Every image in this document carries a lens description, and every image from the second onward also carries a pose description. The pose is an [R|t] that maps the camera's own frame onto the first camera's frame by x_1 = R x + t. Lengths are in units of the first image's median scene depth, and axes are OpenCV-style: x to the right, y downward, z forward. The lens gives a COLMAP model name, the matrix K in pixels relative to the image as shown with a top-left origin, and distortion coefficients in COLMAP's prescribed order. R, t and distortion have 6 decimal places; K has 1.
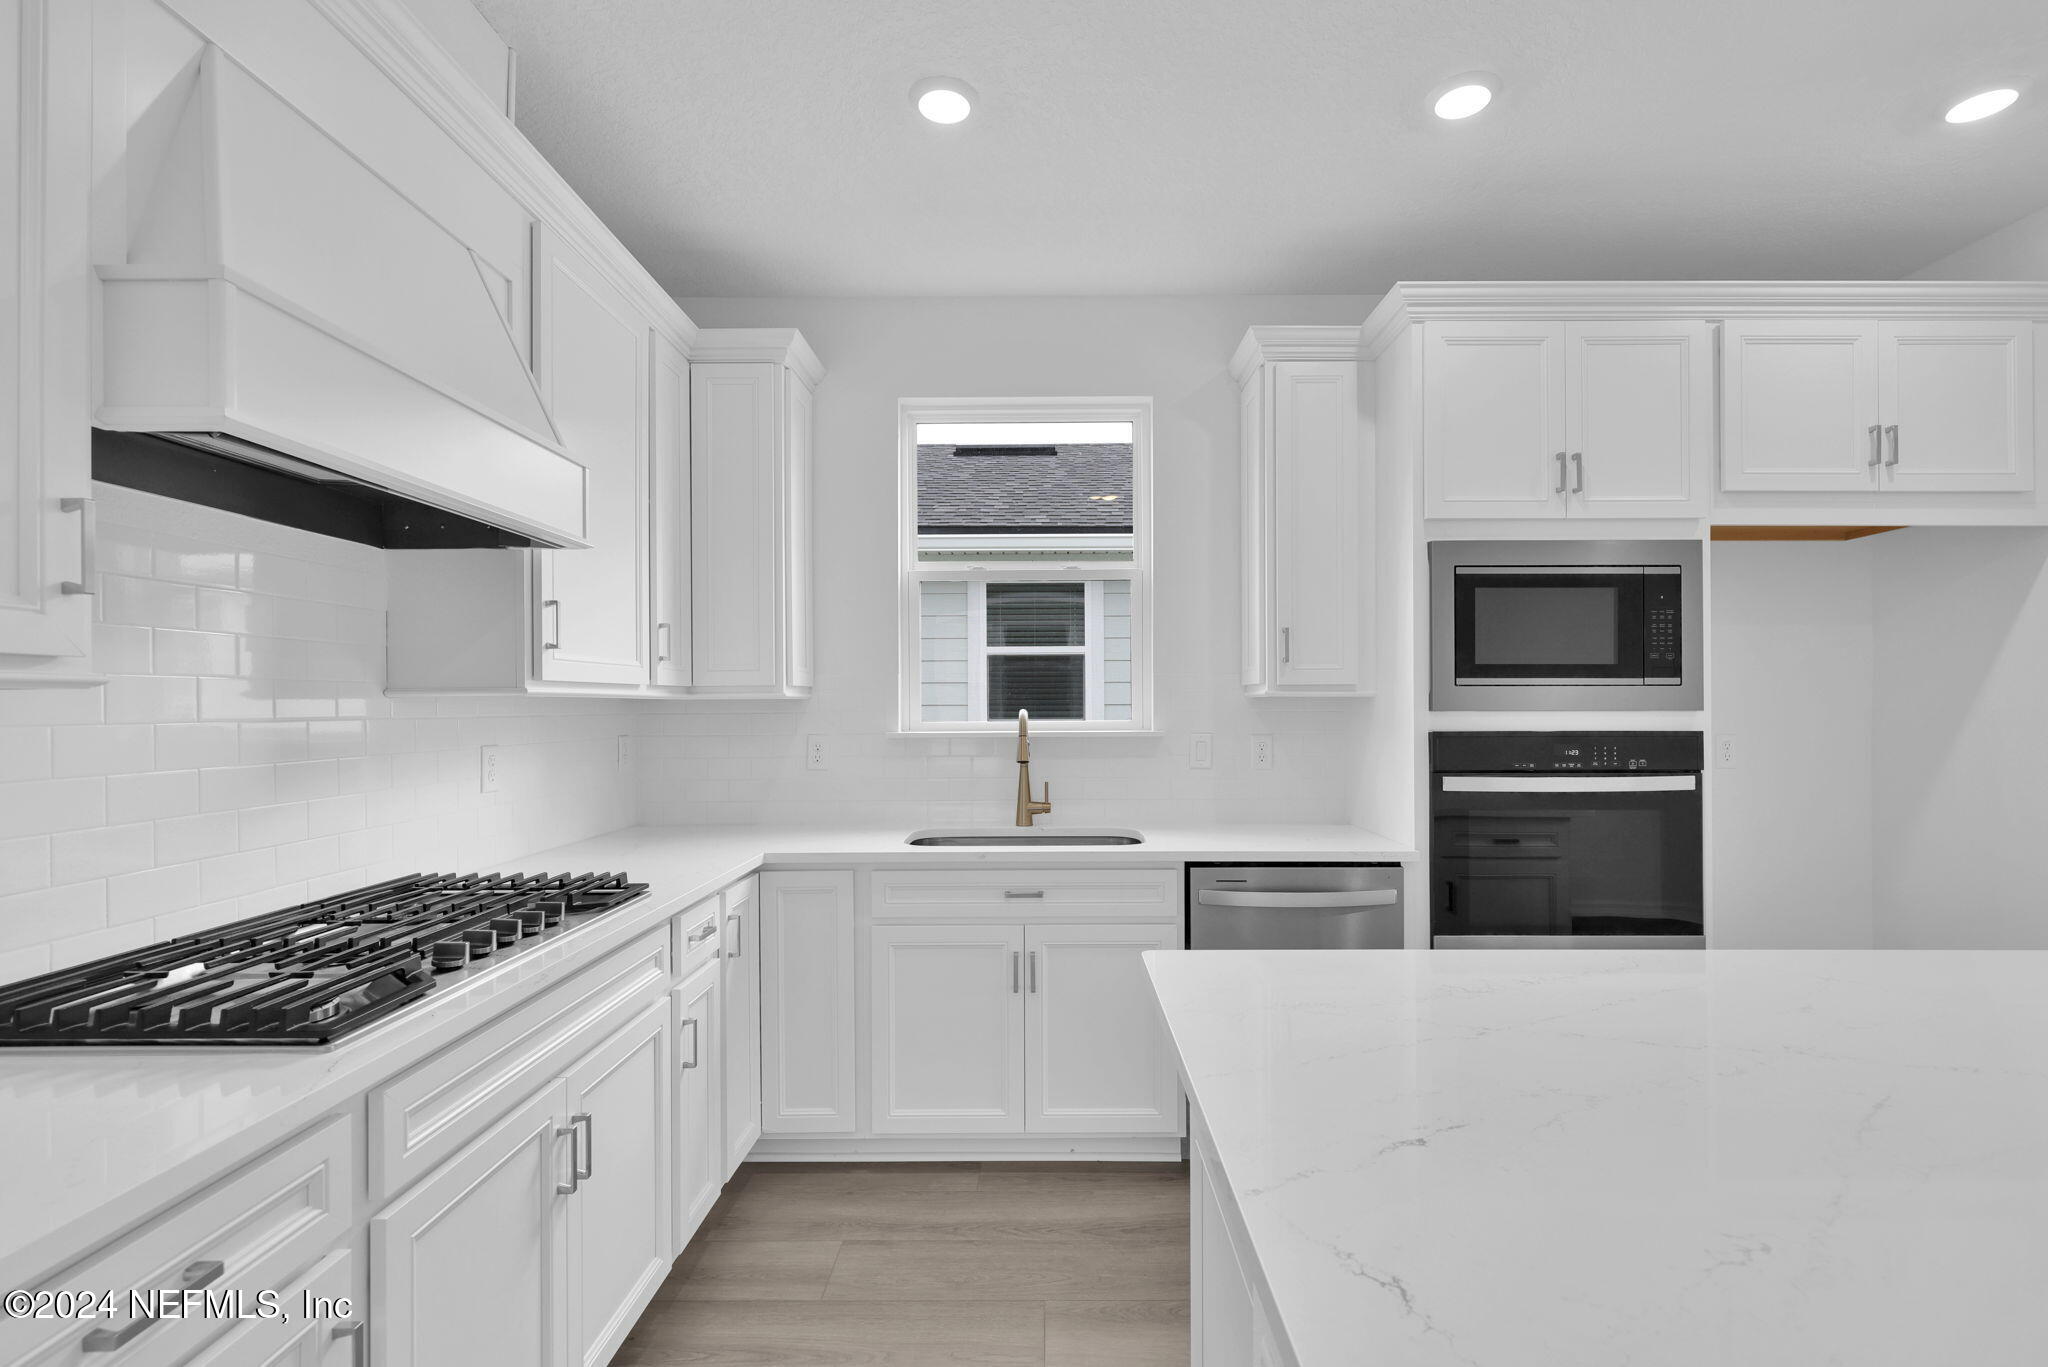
lens RADIAL K [[913.9, 0, 1095.5], [0, 913.9, 695.2], [0, 0, 1]] dist [0.000326, -0.000299]
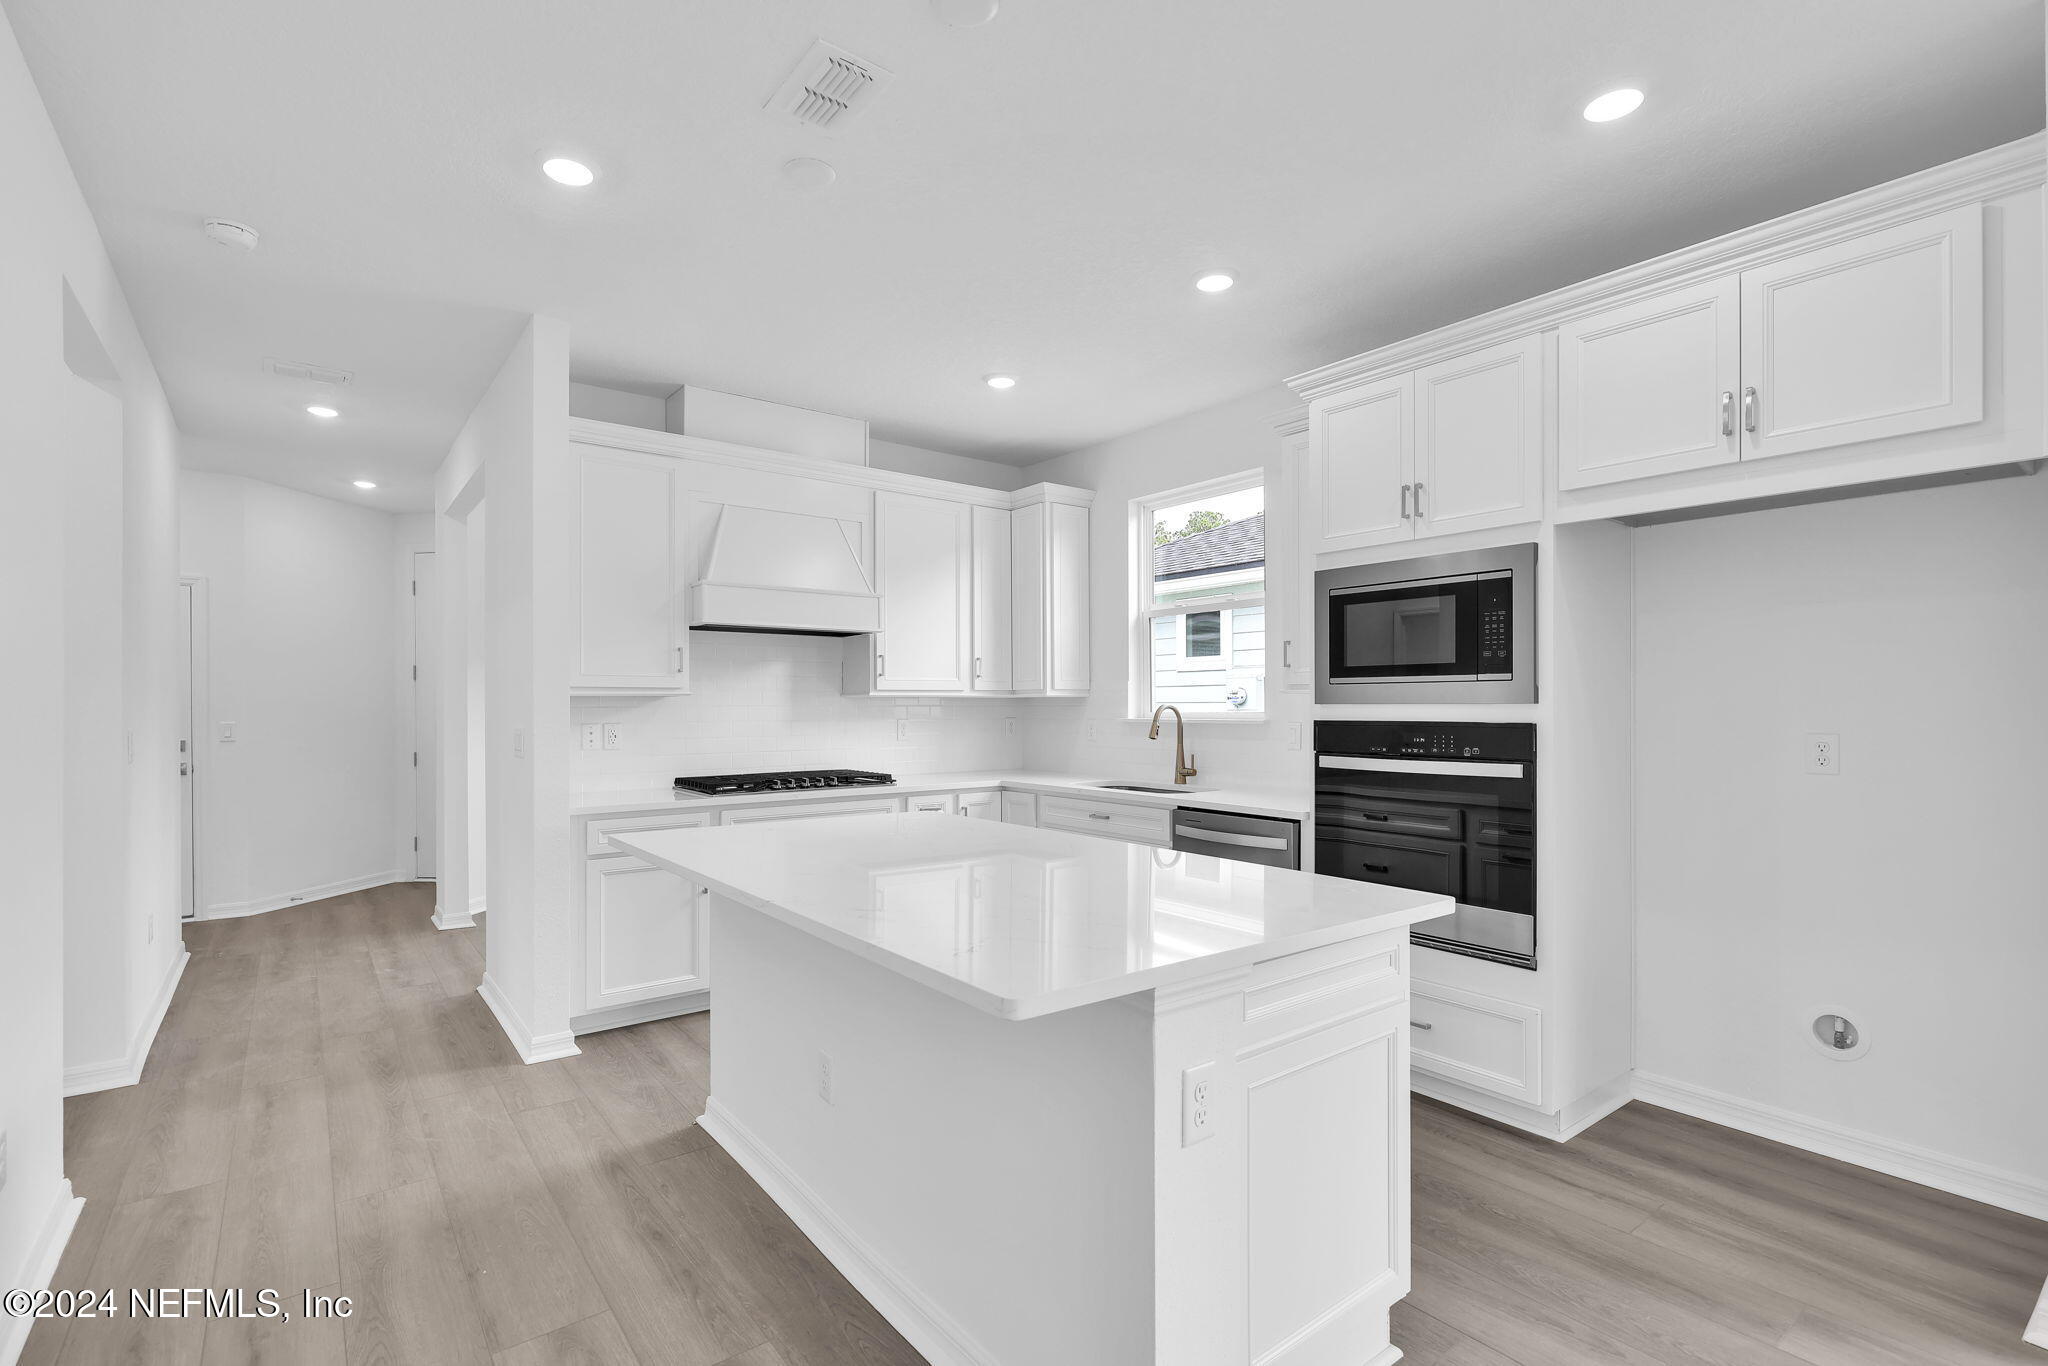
lens RADIAL K [[936.3, 0, 1027.9], [0, 936.3, 692.0], [0, 0, 1]] dist [-0.000527, -0.000235]
pose [[0.617358, -0.008703, -0.786634, 1.153977], [0.006172, 0.999962, -0.006219, 0.006214], [0.786658, -0.001015, 0.617388, -0.128504]]
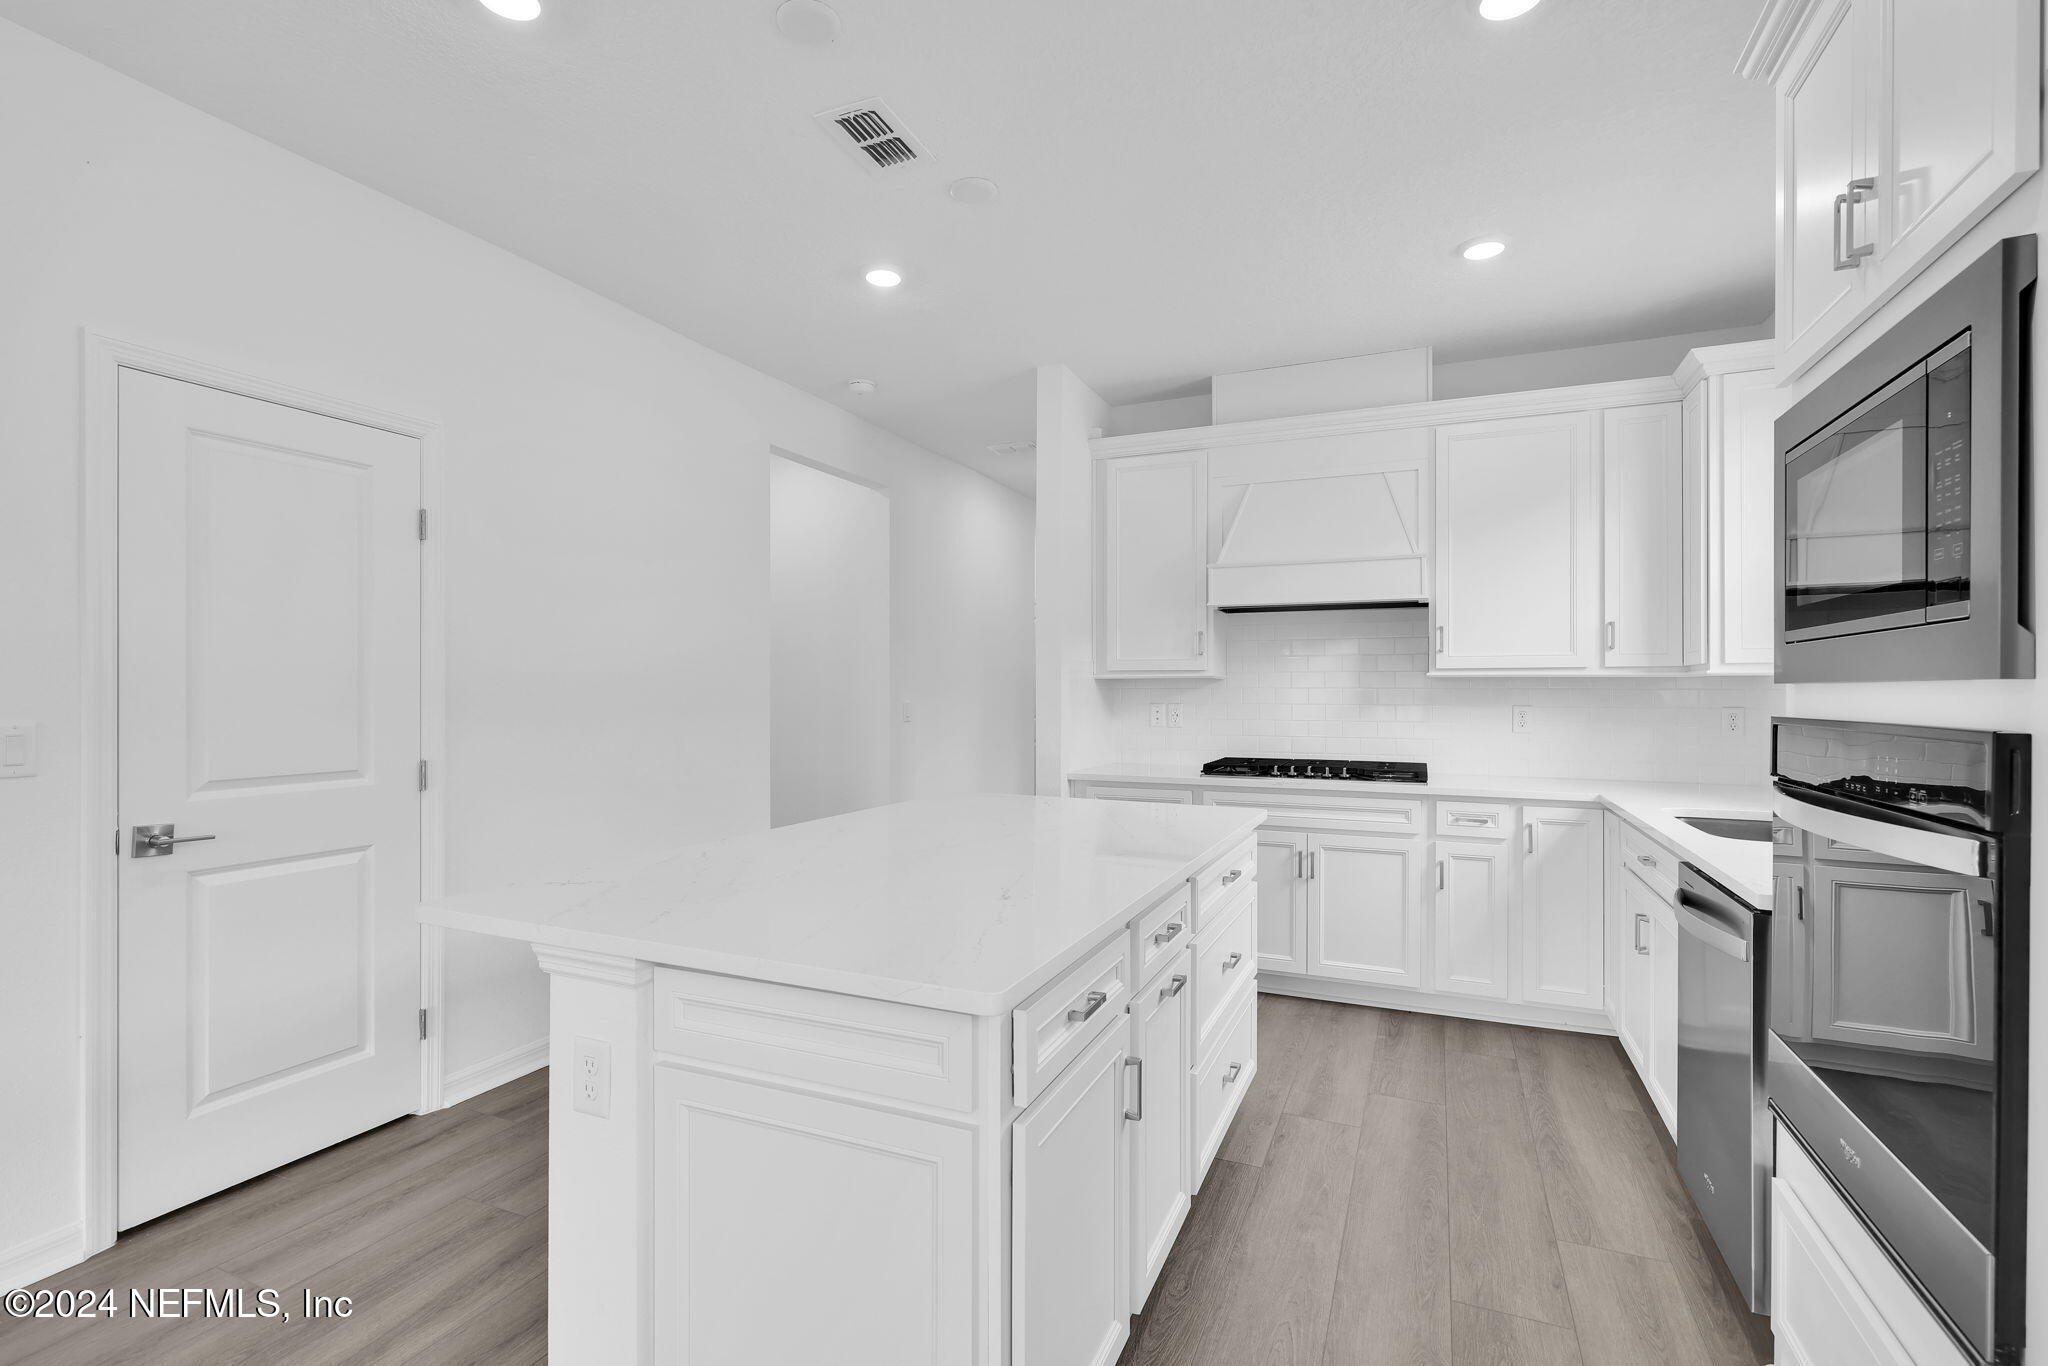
lens RADIAL K [[936.3, 0, 1027.9], [0, 936.3, 692.0], [0, 0, 1]] dist [-0.000527, -0.000235]
pose [[-0.406478, 0.005396, -0.913644, 1.184232], [0.007259, 0.999970, 0.002676, 0.017323], [0.913632, -0.005544, -0.406505, 0.789693]]
